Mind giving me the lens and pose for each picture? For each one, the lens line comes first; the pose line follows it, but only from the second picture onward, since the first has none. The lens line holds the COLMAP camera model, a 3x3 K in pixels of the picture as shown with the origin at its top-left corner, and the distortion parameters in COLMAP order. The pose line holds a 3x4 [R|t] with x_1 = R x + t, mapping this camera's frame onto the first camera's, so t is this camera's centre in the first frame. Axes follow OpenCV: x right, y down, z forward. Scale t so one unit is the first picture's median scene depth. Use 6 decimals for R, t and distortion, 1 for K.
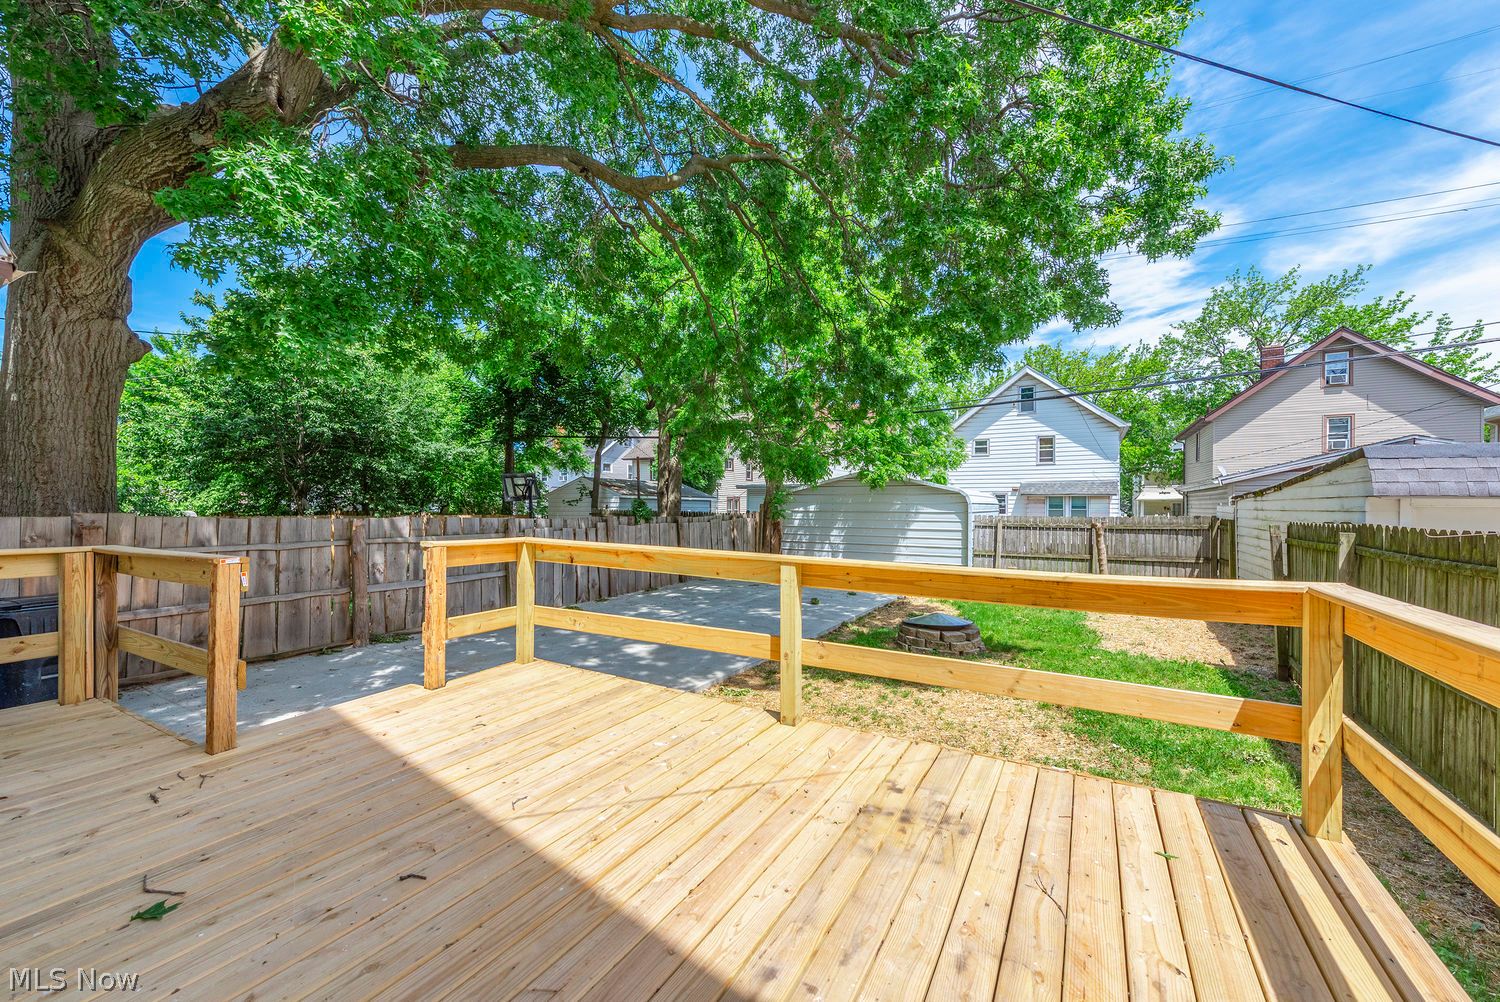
lens RADIAL K [[589.9, 0, 749.7], [0, 589.9, 506.1], [0, 0, 1]] dist [0.007271, -0.000001]
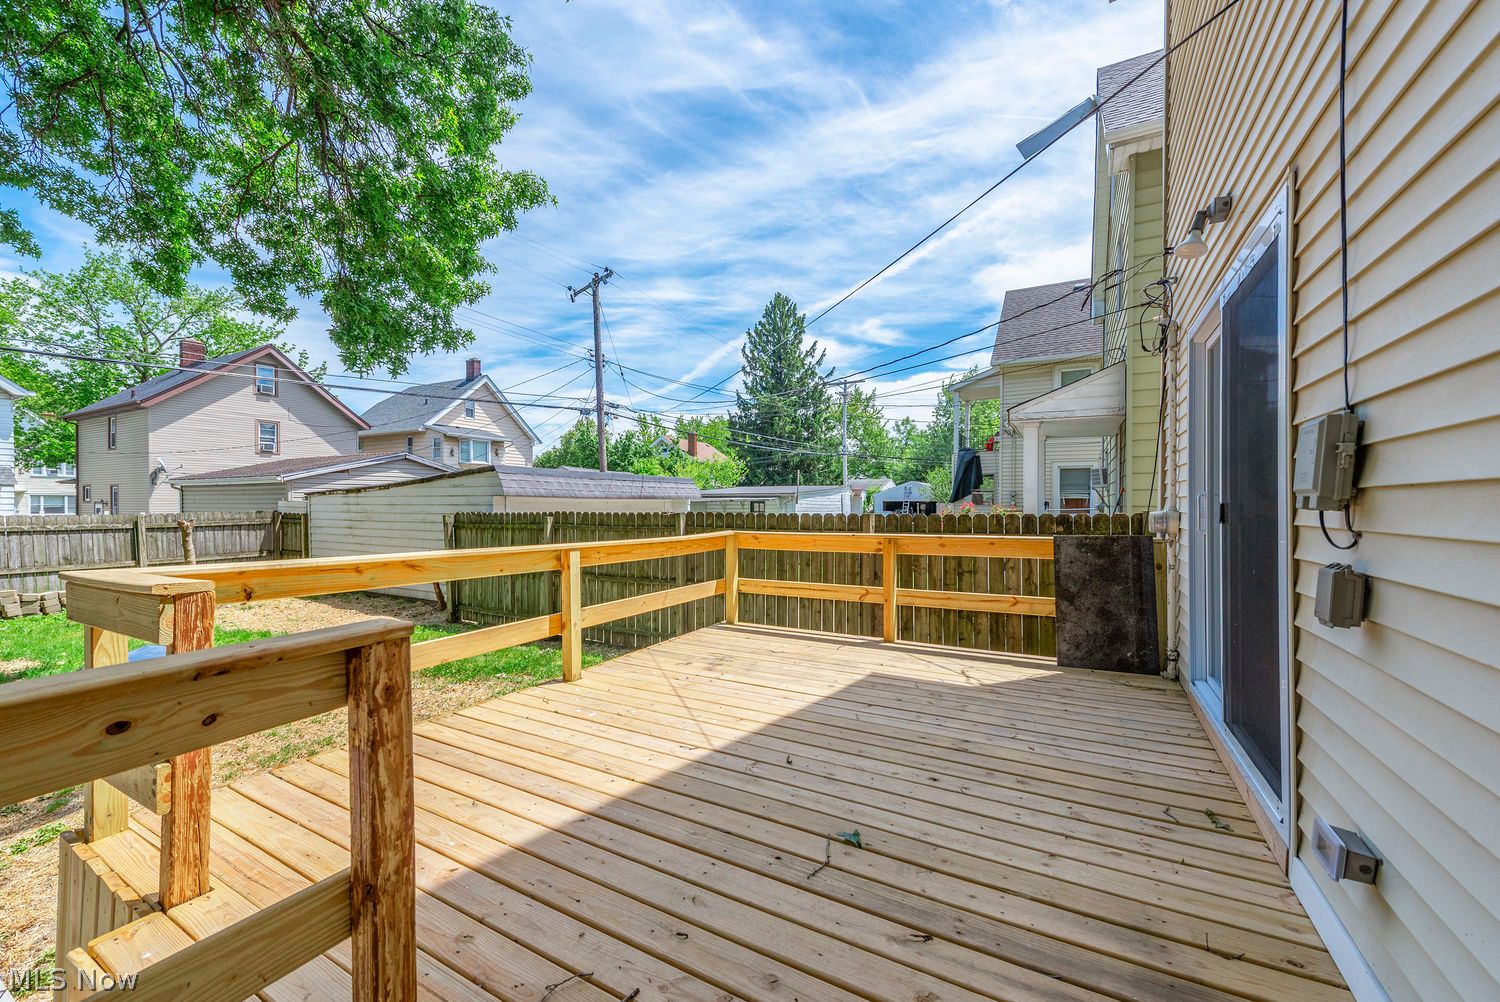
lens RADIAL K [[589.9, 0, 749.7], [0, 589.9, 506.1], [0, 0, 1]] dist [0.007271, -0.000001]
pose [[-0.013167, -0.009947, 0.999864, -0.294677], [0.000147, 0.999950, 0.009950, -0.001699], [-0.999913, 0.000278, -0.013164, 0.162562]]
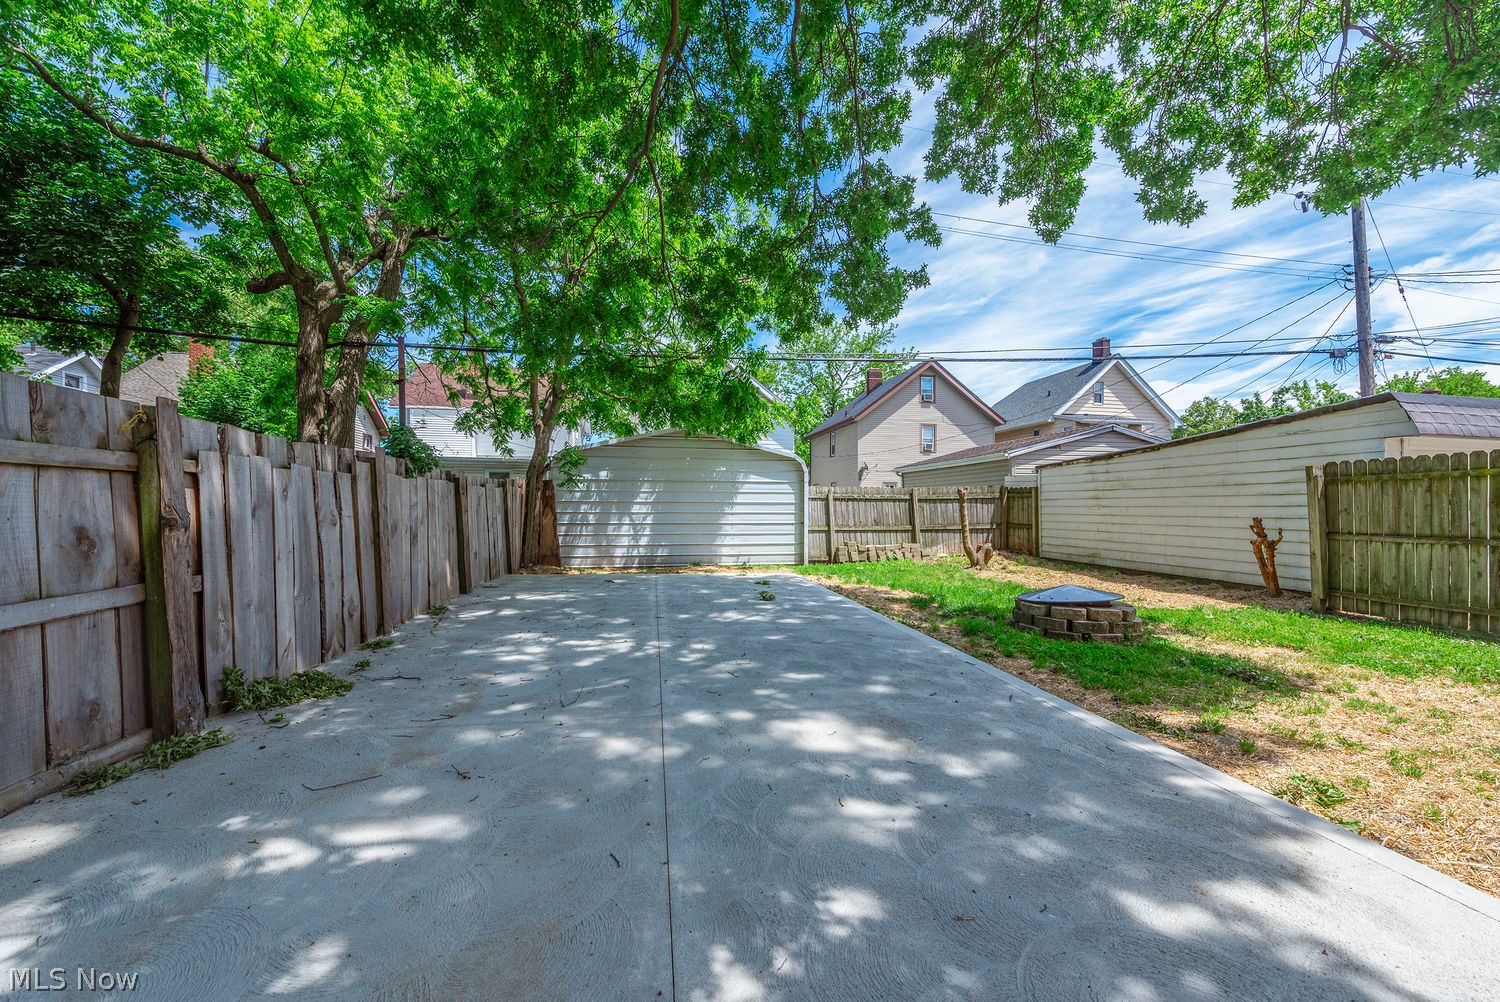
lens RADIAL K [[589.9, 0, 749.7], [0, 589.9, 506.1], [0, 0, 1]] dist [0.007271, -0.000001]
pose [[0.763471, -0.000109, 0.645843, -0.300502], [0.001197, 0.999999, -0.001246, 0.056288], [-0.645841, 0.001725, 0.763470, 0.460270]]
